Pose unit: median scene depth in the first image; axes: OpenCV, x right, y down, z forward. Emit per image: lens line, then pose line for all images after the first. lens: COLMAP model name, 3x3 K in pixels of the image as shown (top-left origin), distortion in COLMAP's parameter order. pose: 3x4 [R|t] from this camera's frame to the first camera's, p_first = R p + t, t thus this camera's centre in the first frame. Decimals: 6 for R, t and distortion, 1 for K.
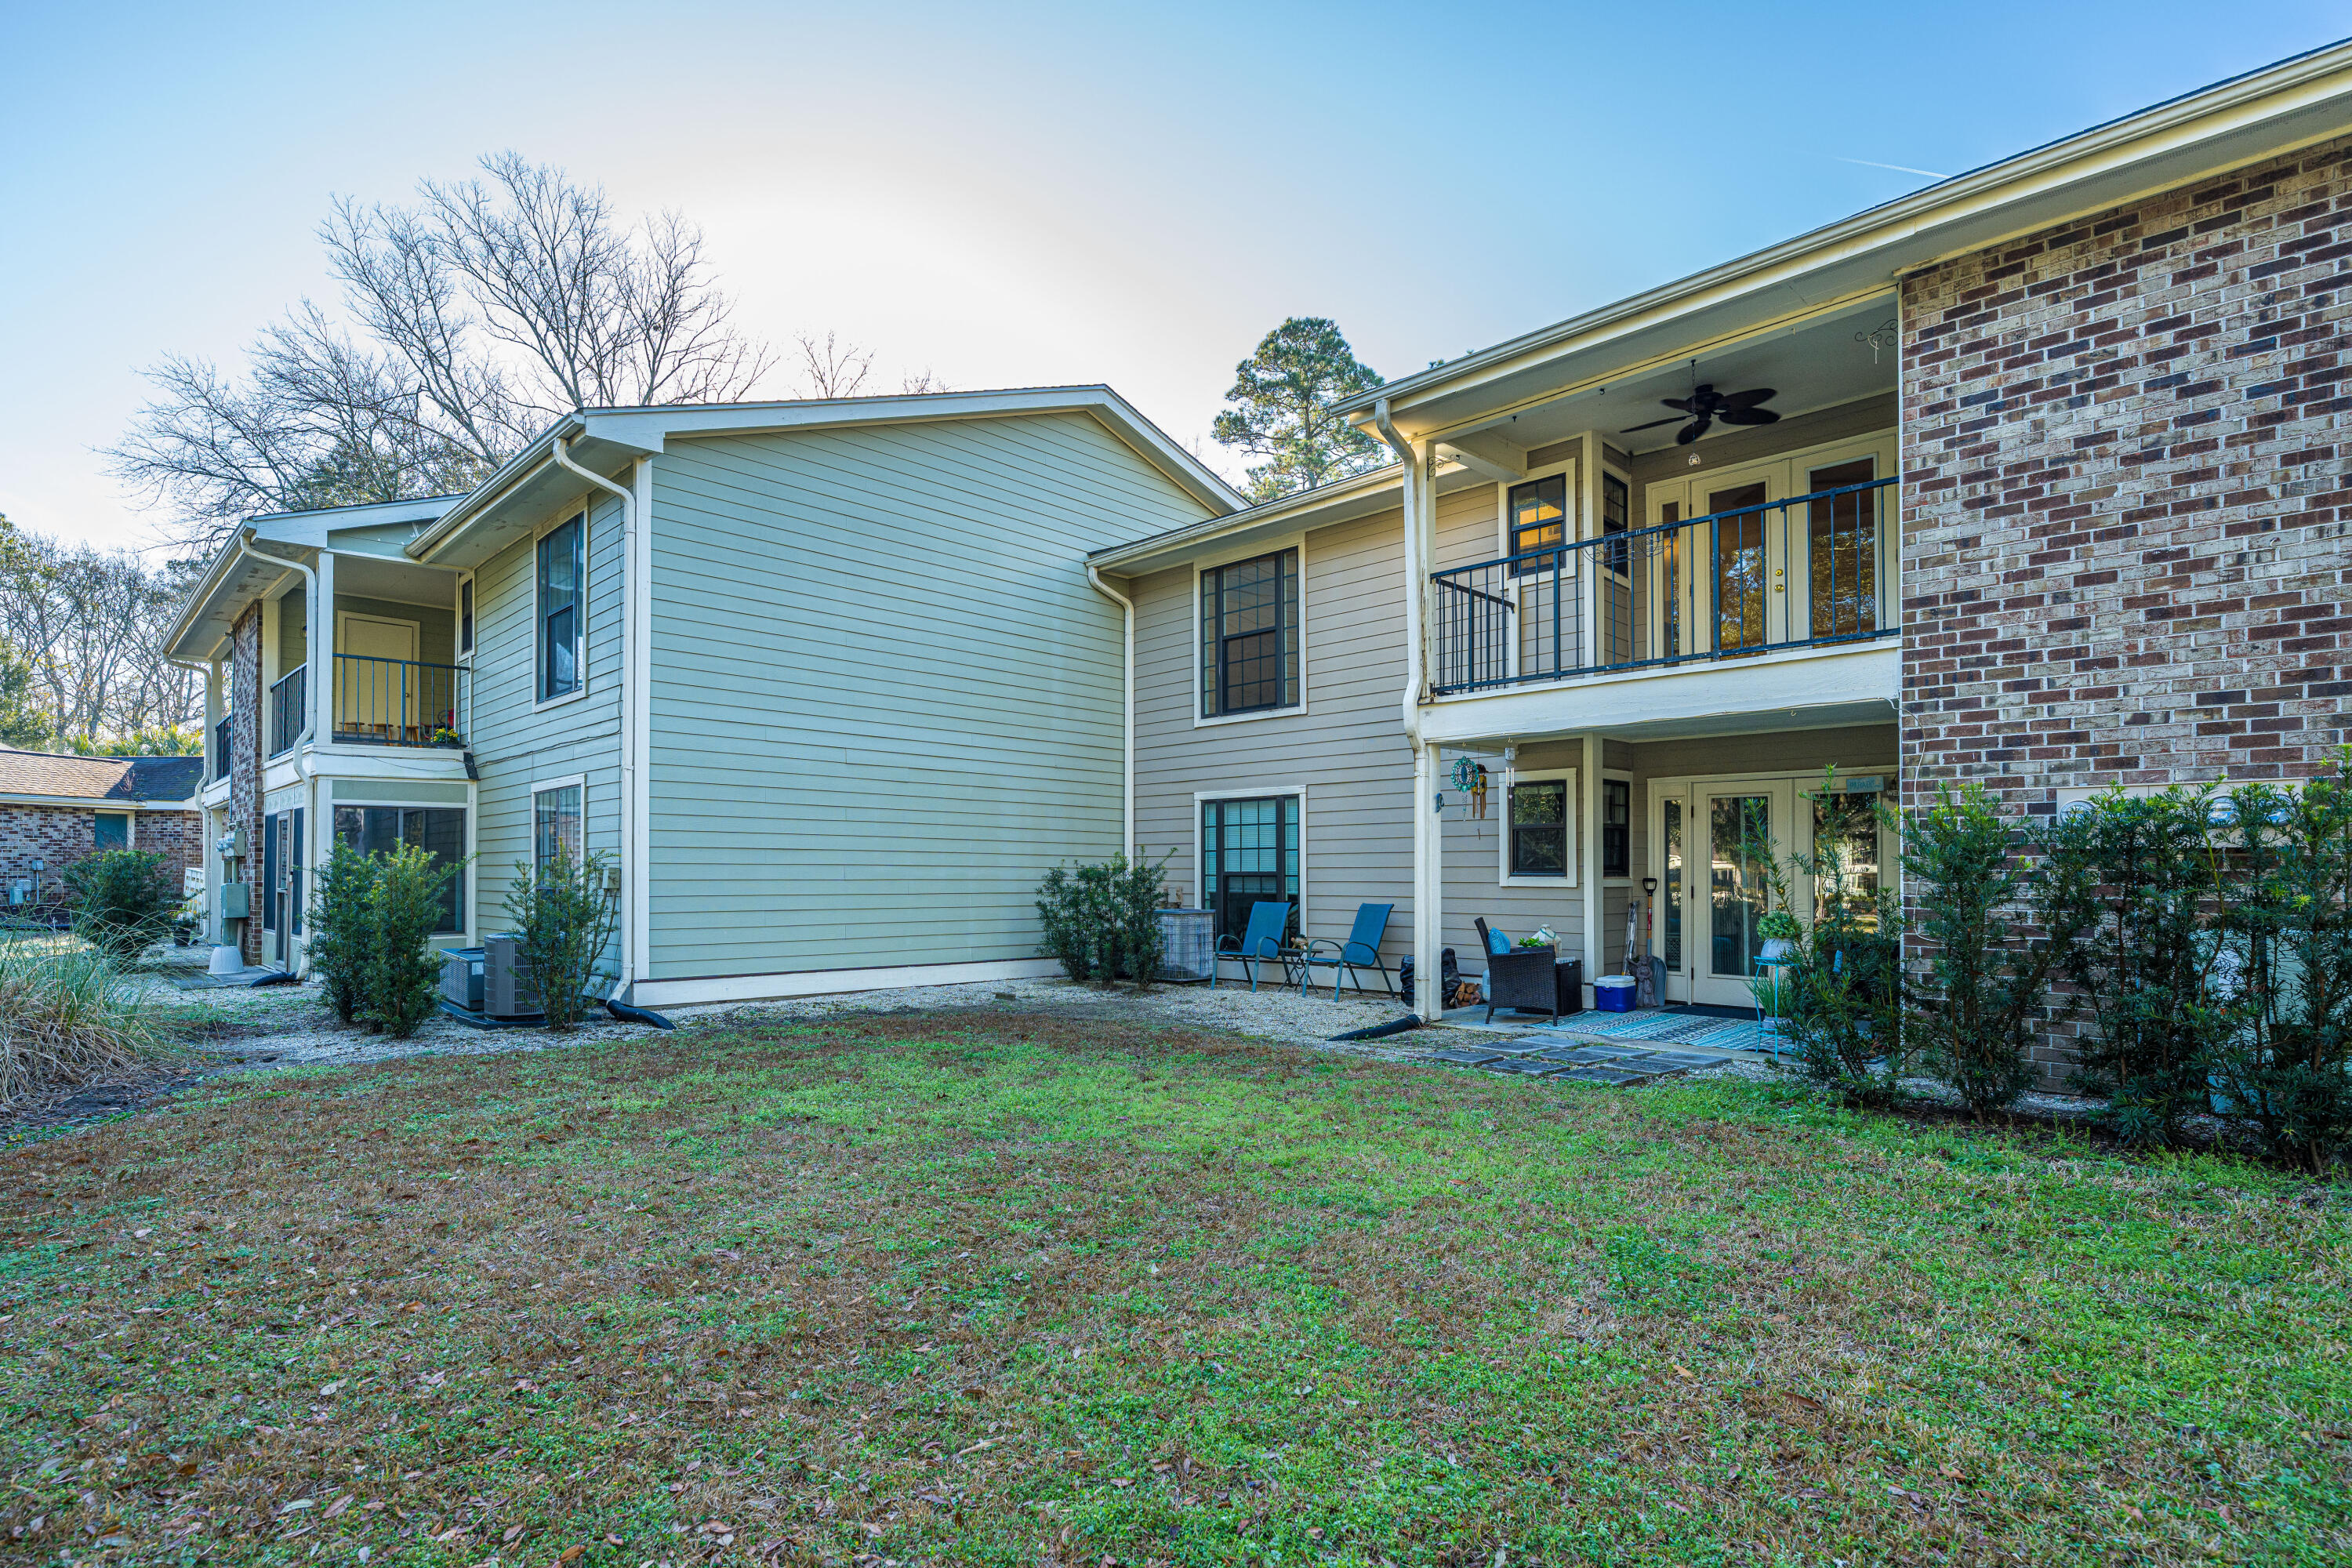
lens RADIAL K [[1154.2, 0, 1165.3], [0, 1154.2, 857.8], [0, 0, 1]] dist [-0.003076, -0.000383]
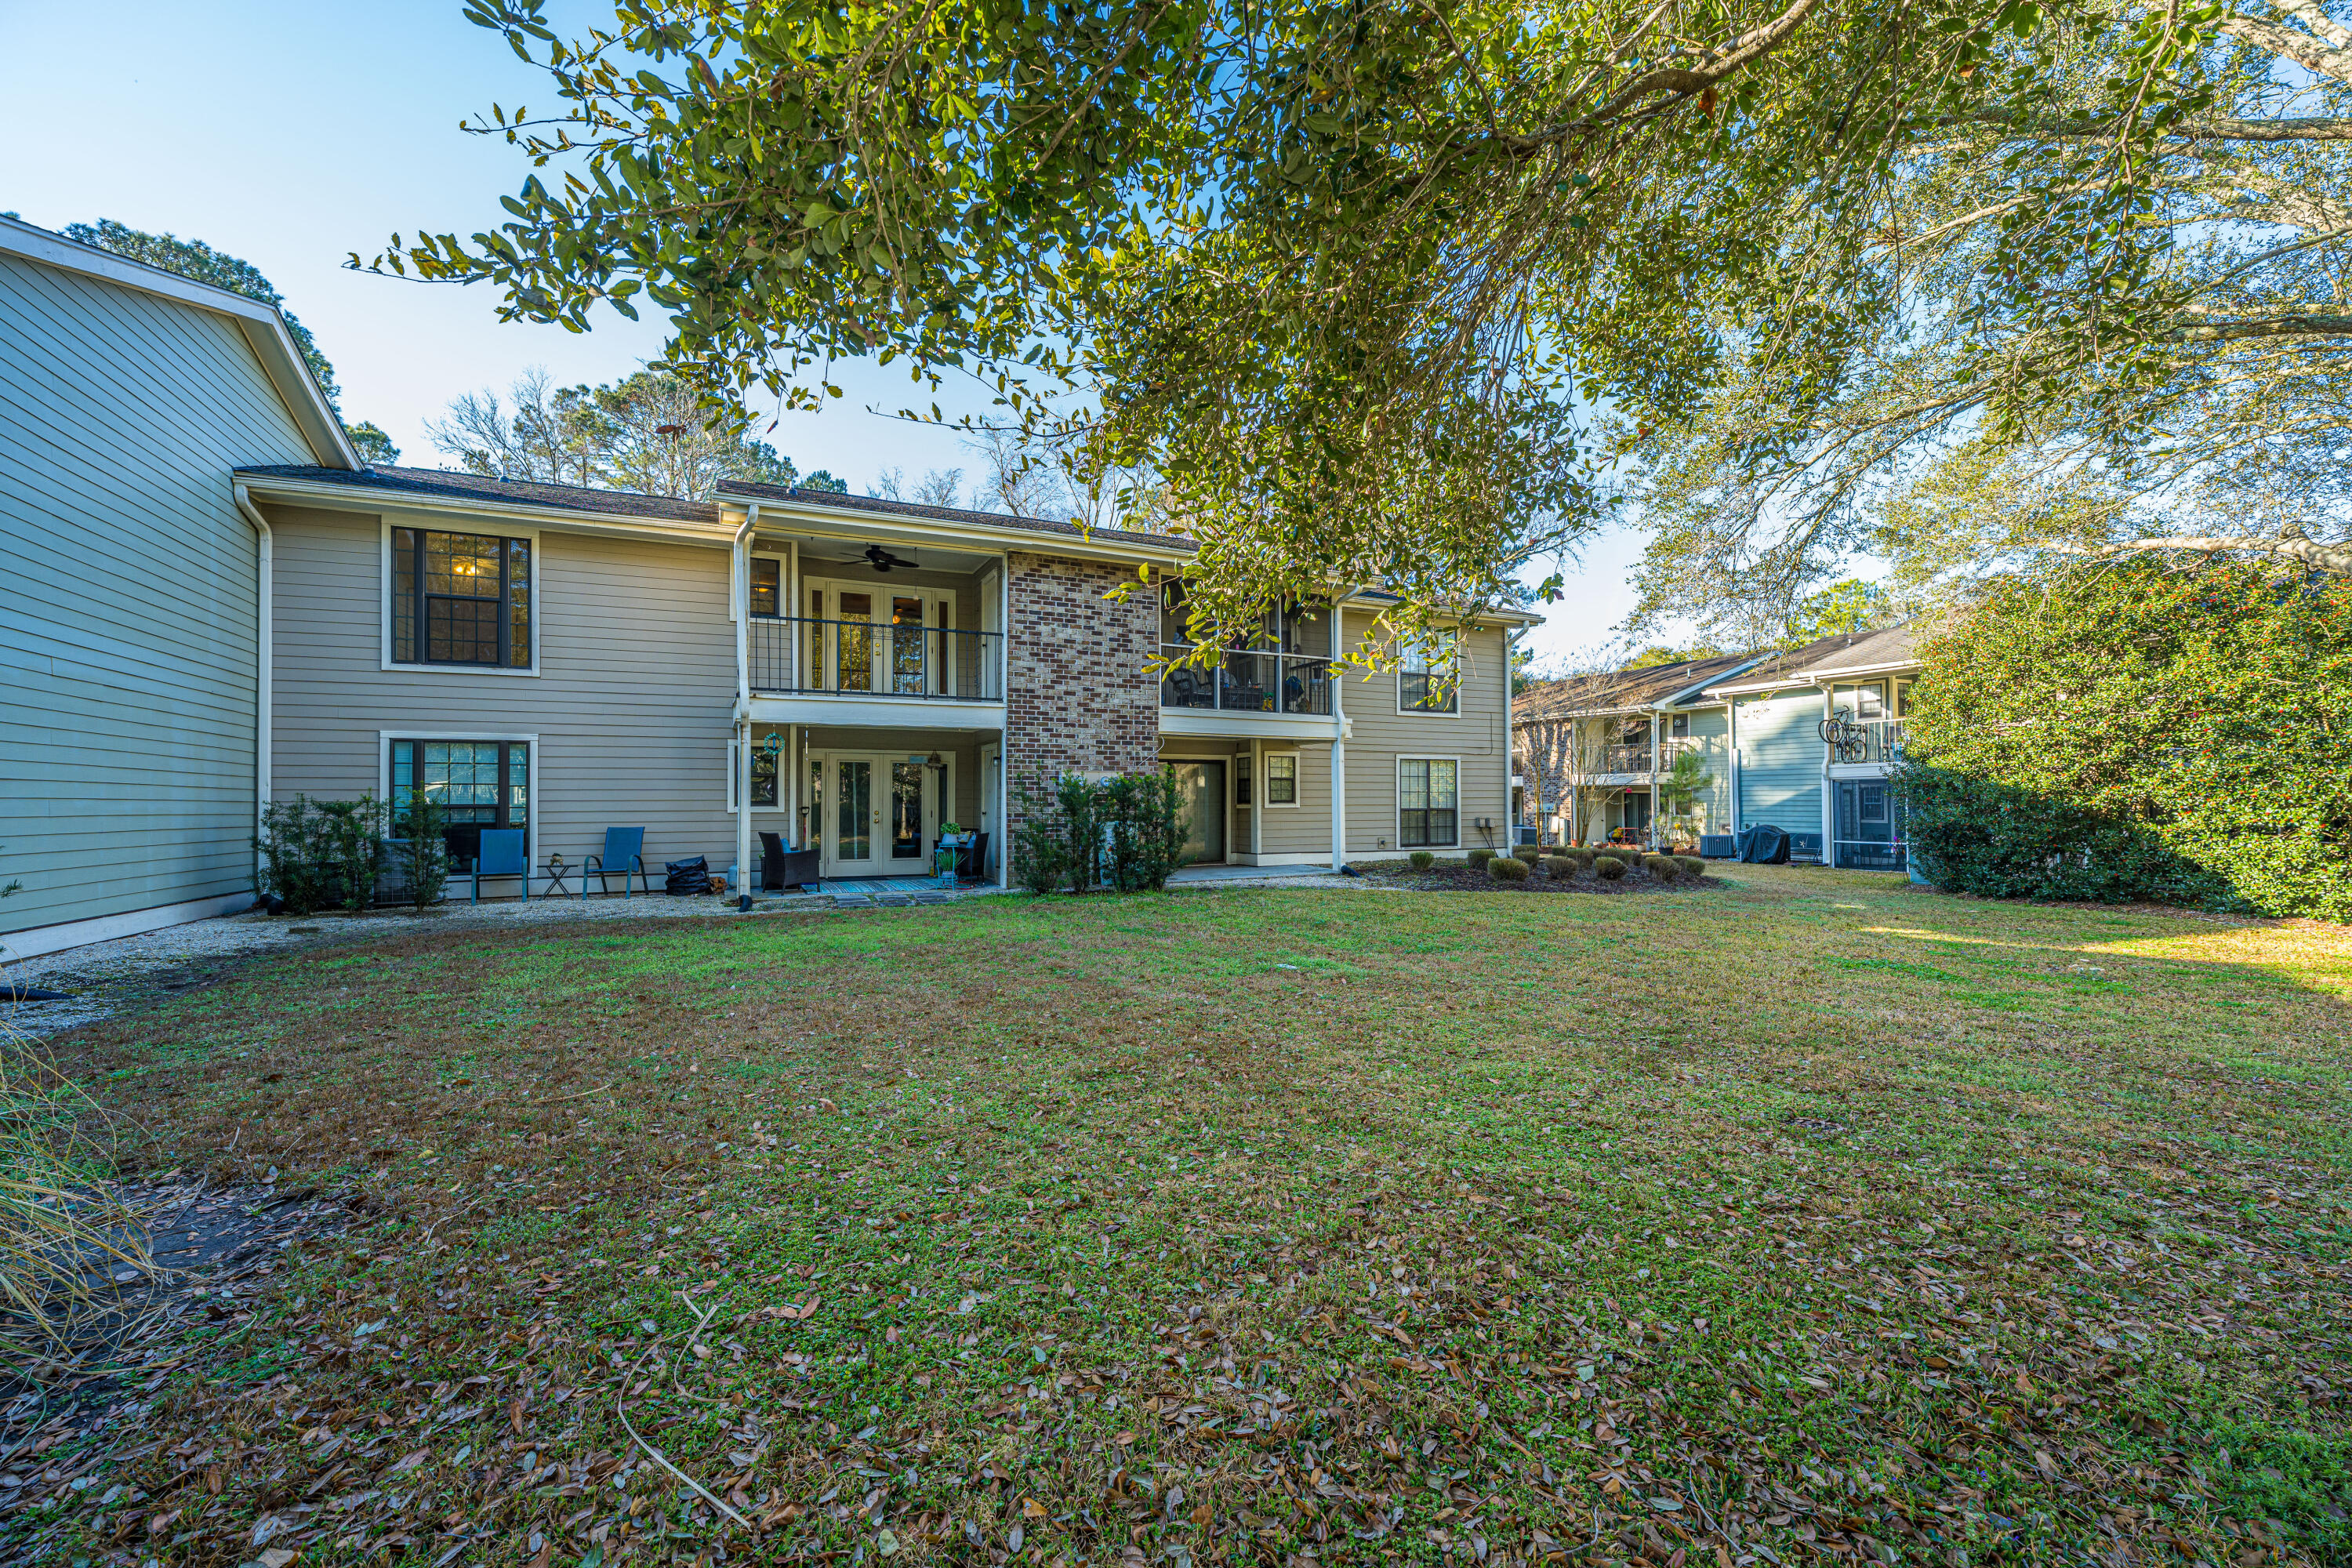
lens RADIAL K [[957.1, 0, 1172.6], [0, 957.1, 792.3], [0, 0, 1]] dist [-0.001060, -0.000341]
pose [[0.332308, 0.007703, 0.943139, -0.750703], [-0.007865, 0.999955, -0.005396, -0.000936], [-0.943138, -0.005625, 0.332354, 0.018789]]
